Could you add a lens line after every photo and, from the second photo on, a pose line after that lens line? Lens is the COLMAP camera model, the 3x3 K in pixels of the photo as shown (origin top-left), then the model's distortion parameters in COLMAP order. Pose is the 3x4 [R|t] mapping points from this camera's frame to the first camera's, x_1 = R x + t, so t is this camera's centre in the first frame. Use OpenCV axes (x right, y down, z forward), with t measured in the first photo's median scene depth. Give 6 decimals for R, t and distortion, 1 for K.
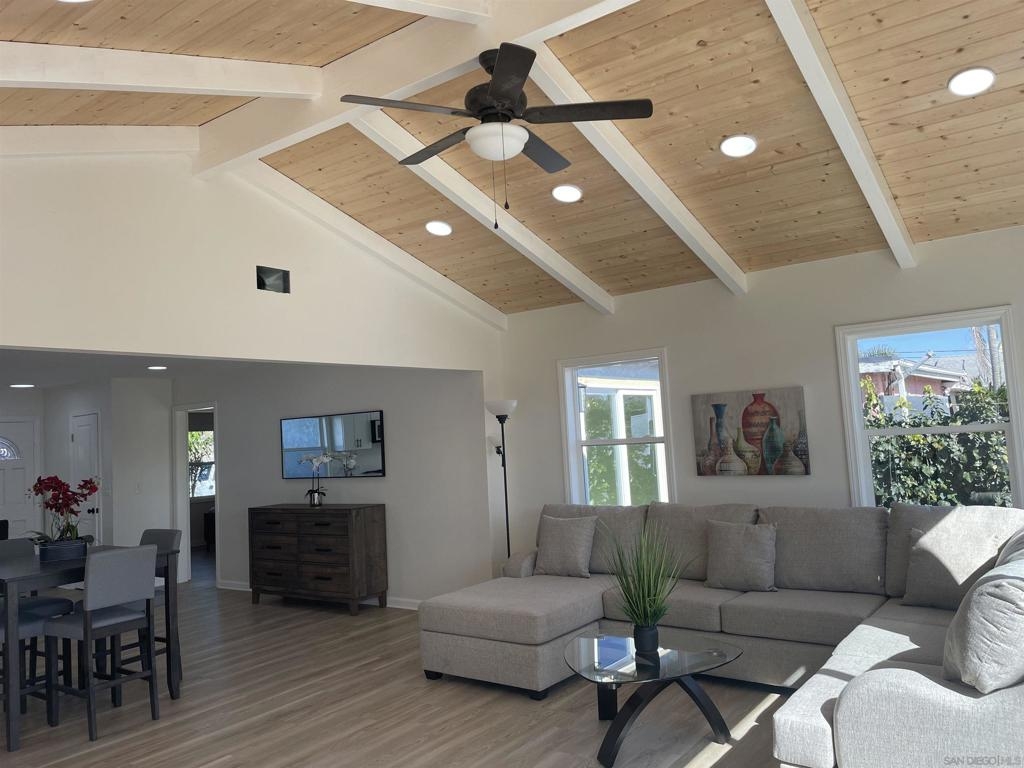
lens RADIAL K [[777.1, 0, 512.9], [0, 777.1, 380.8], [0, 0, 1]] dist [0.077056, -0.098149]
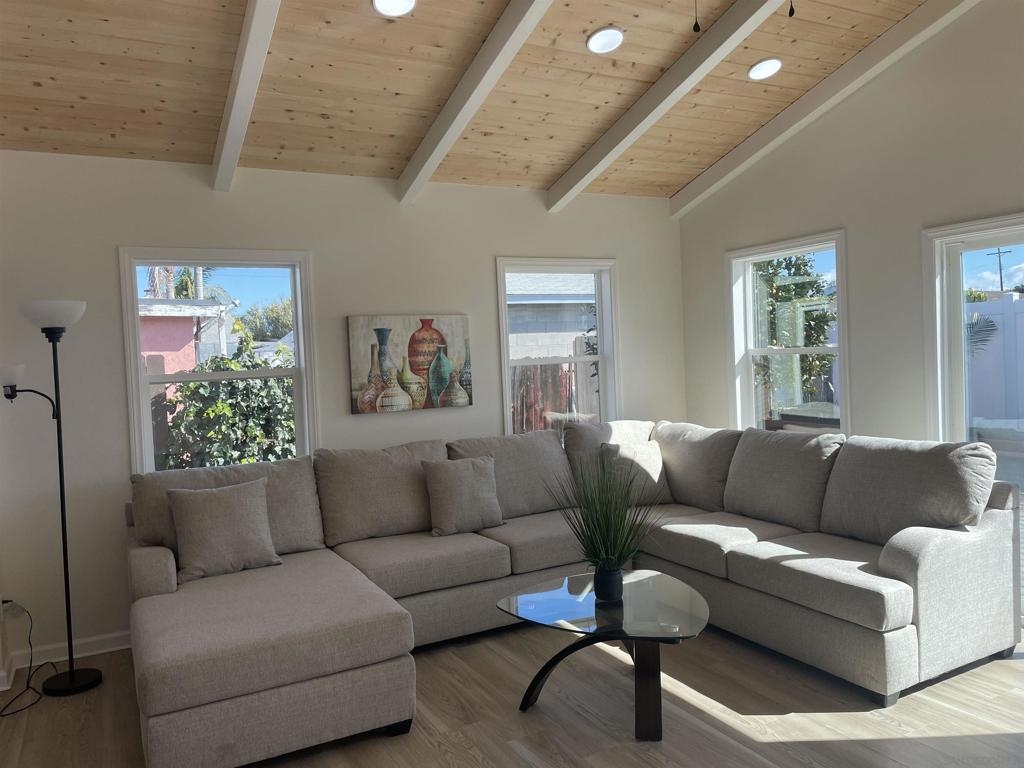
lens RADIAL K [[777.1, 0, 512.7], [0, 777.1, 379.6], [0, 0, 1]] dist [0.077056, -0.098149]
pose [[0.423278, 0.003976, 0.905991, -0.455367], [-0.041991, 0.999002, 0.015234, 0.067953], [-0.905026, -0.044492, 0.423023, 0.522045]]
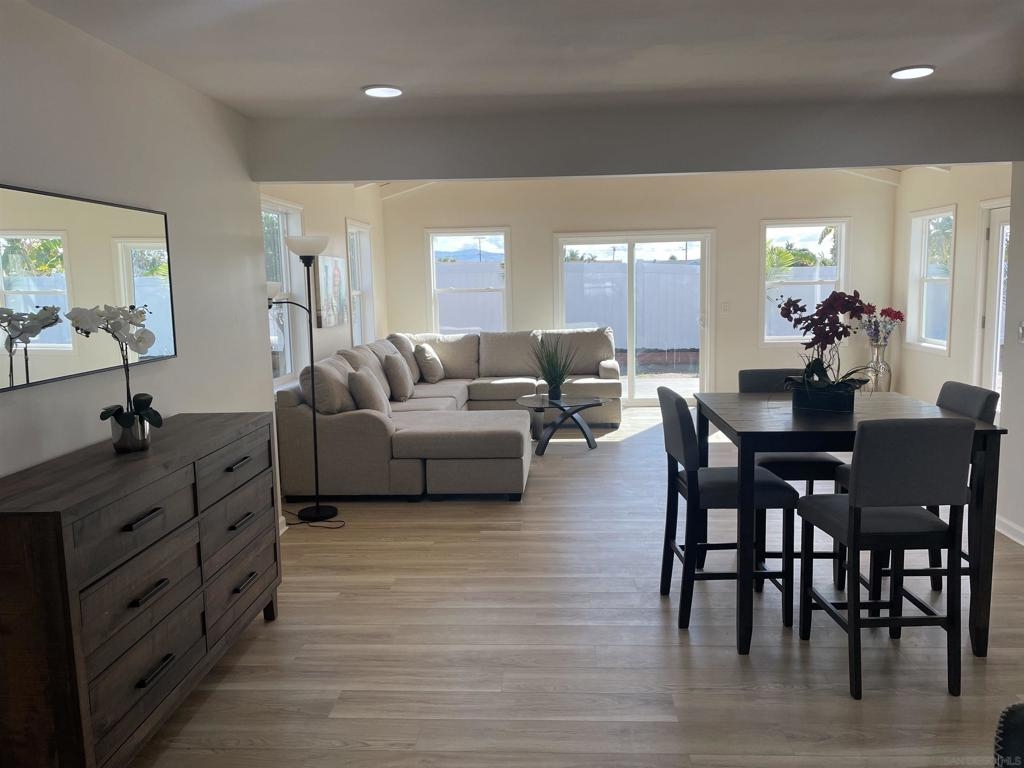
lens RADIAL K [[777.1, 0, 520.3], [0, 777.1, 379.0], [0, 0, 1]] dist [0.077056, -0.098149]
pose [[-0.560853, -0.038169, 0.827035, -0.898890], [-0.006536, 0.999110, 0.041678, 0.152123], [-0.827890, 0.017969, -0.560603, 1.454368]]
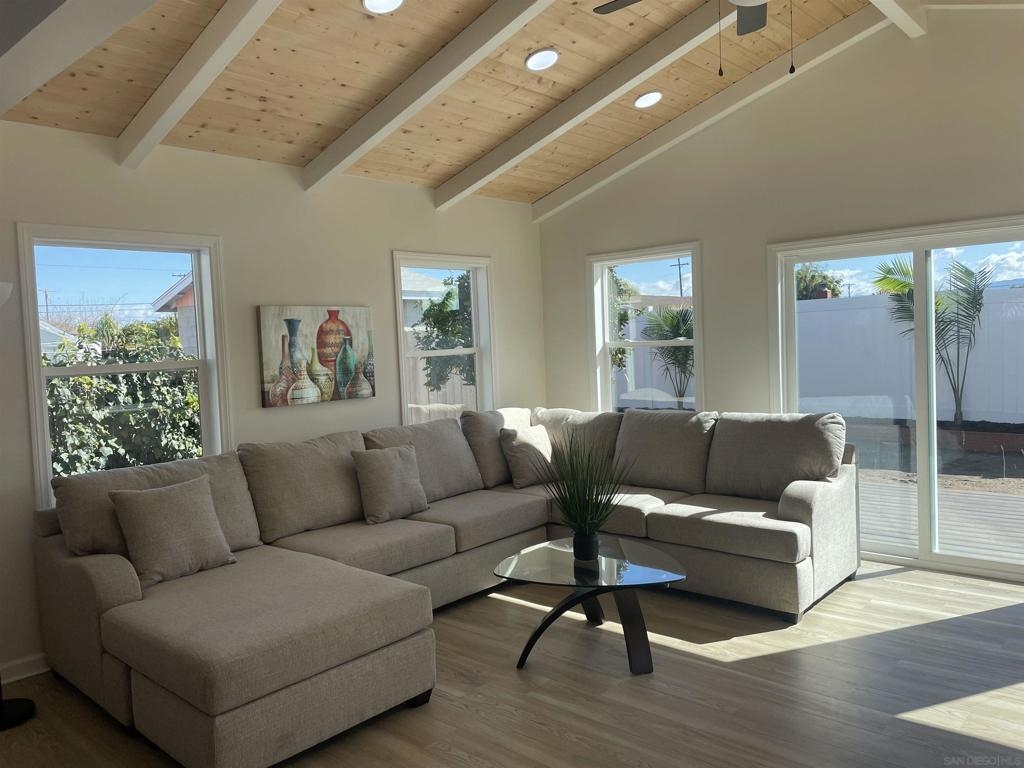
lens RADIAL K [[777.1, 0, 515.7], [0, 777.1, 377.8], [0, 0, 1]] dist [0.077056, -0.098149]
pose [[0.089699, 0.000308, 0.995969, -0.556803], [-0.031436, 0.999503, 0.002522, 0.084388], [-0.995473, -0.031535, 0.089665, 0.702737]]
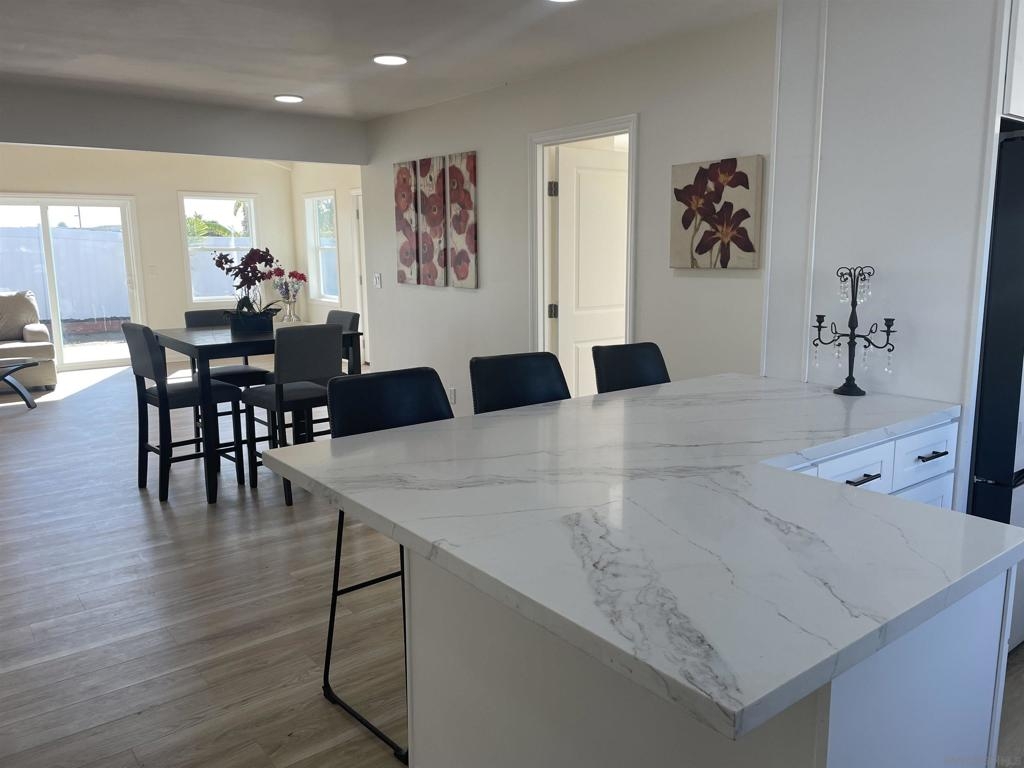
lens RADIAL K [[777.1, 0, 511.6], [0, 777.1, 375.3], [0, 0, 1]] dist [0.077056, -0.098149]
pose [[-0.961154, 0.016115, 0.275541, -1.037121], [0.040518, 0.995717, 0.083099, 0.186415], [-0.273022, 0.091035, -0.957691, 1.668204]]
